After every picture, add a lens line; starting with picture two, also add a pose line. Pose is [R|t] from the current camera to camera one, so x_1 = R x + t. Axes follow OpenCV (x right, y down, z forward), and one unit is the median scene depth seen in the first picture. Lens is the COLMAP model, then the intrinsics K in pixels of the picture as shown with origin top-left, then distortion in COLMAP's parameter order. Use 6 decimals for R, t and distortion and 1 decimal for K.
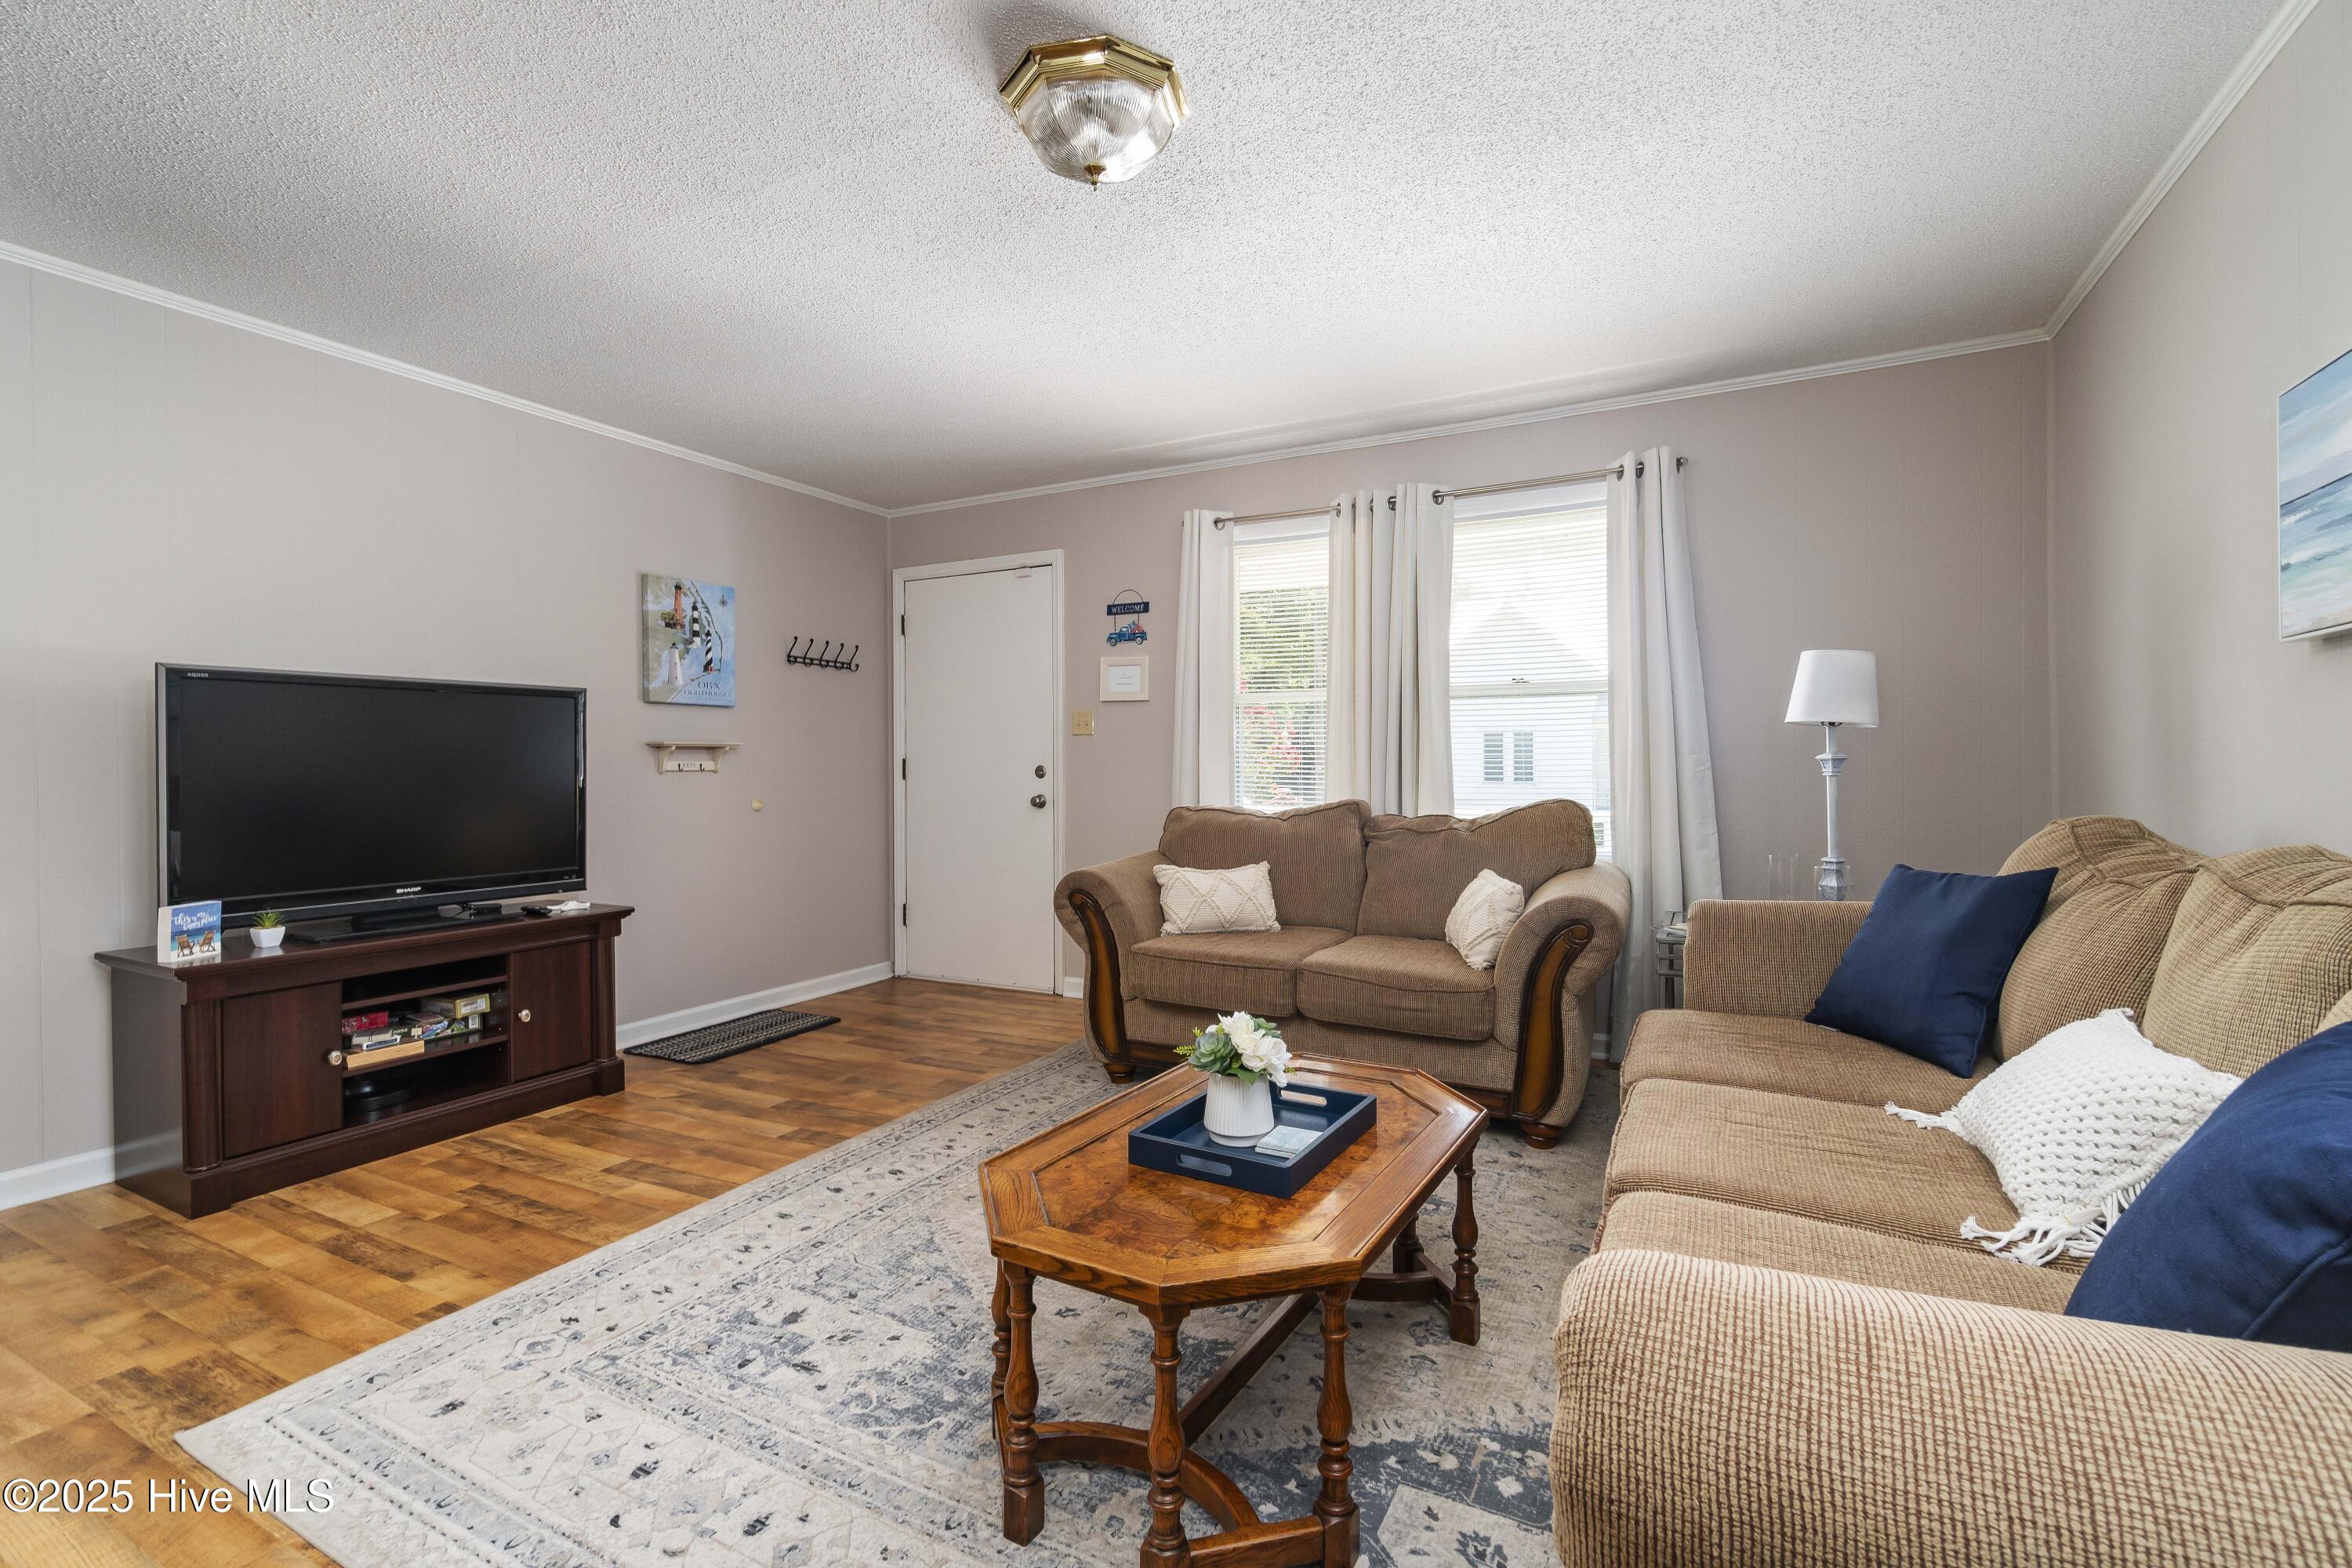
lens RADIAL K [[1024.8, 0, 1169.7], [0, 1024.8, 771.4], [0, 0, 1]] dist [-0.002044, -0.000311]
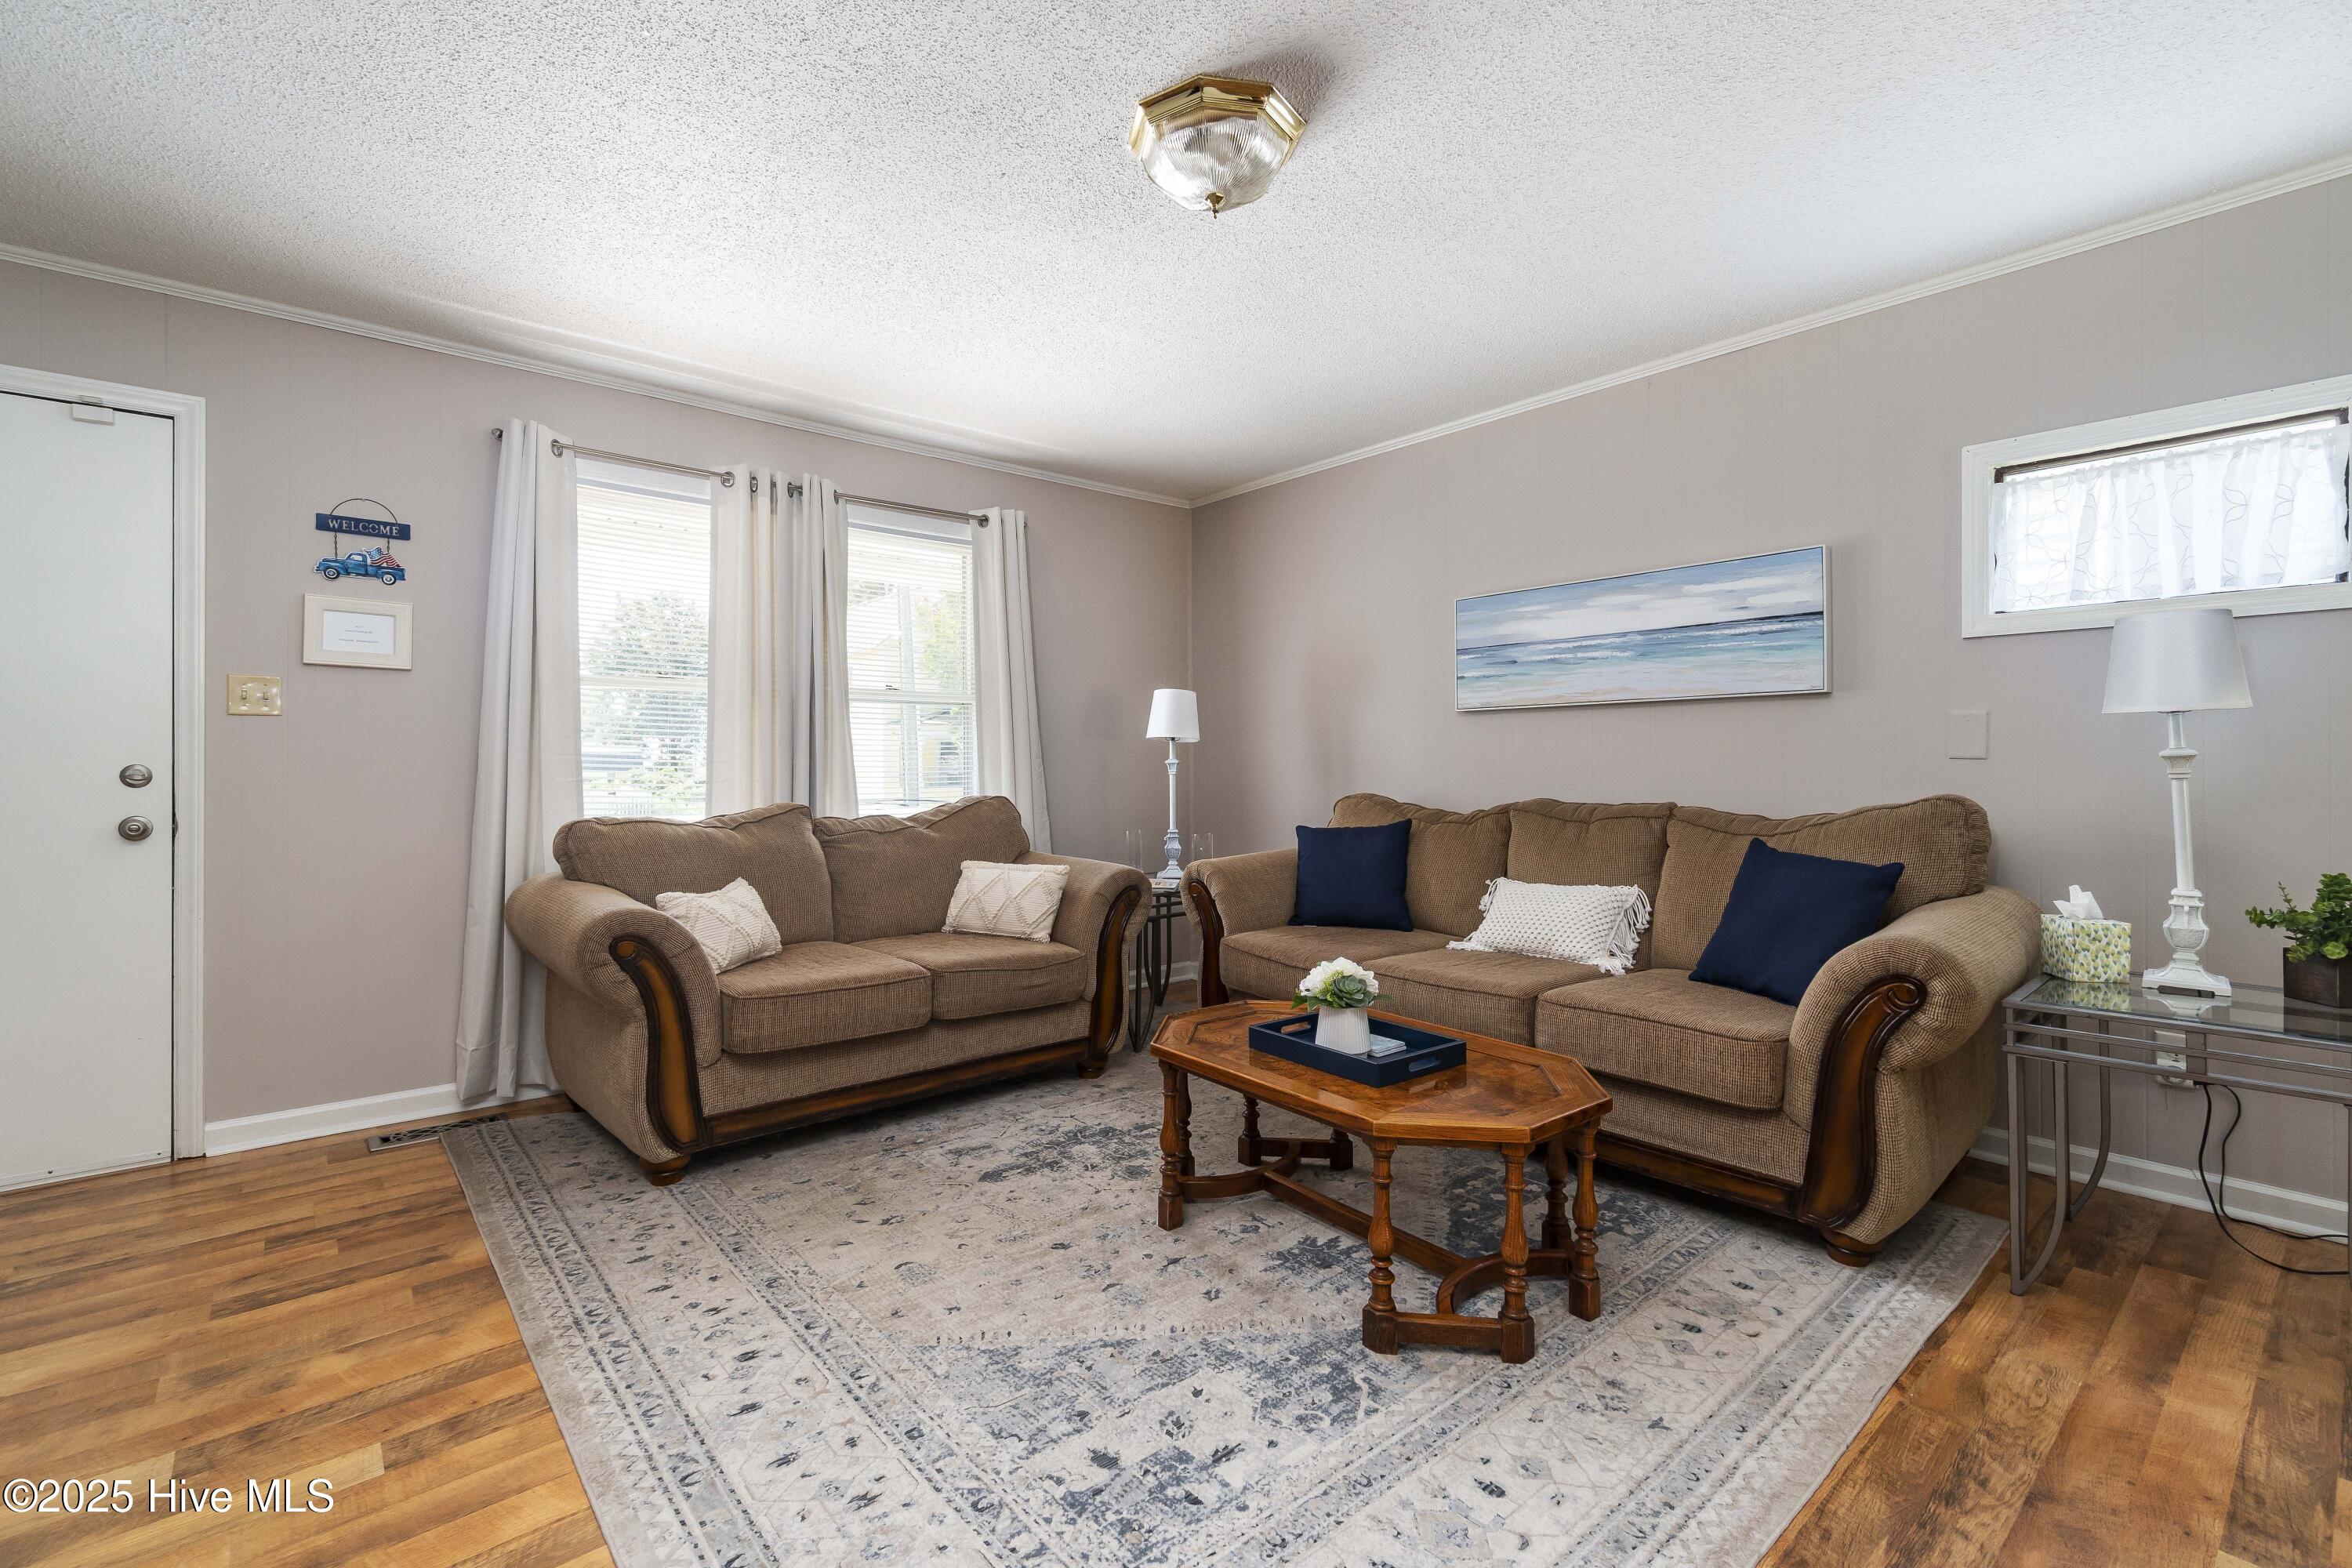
lens RADIAL K [[1024.8, 0, 1168.2], [0, 1024.8, 770.9], [0, 0, 1]] dist [-0.002044, -0.000311]
pose [[0.384436, -0.000267, 0.923152, -0.619790], [0.004960, 0.999986, -0.001776, 0.001963], [-0.923138, 0.005262, 0.384432, 0.372719]]
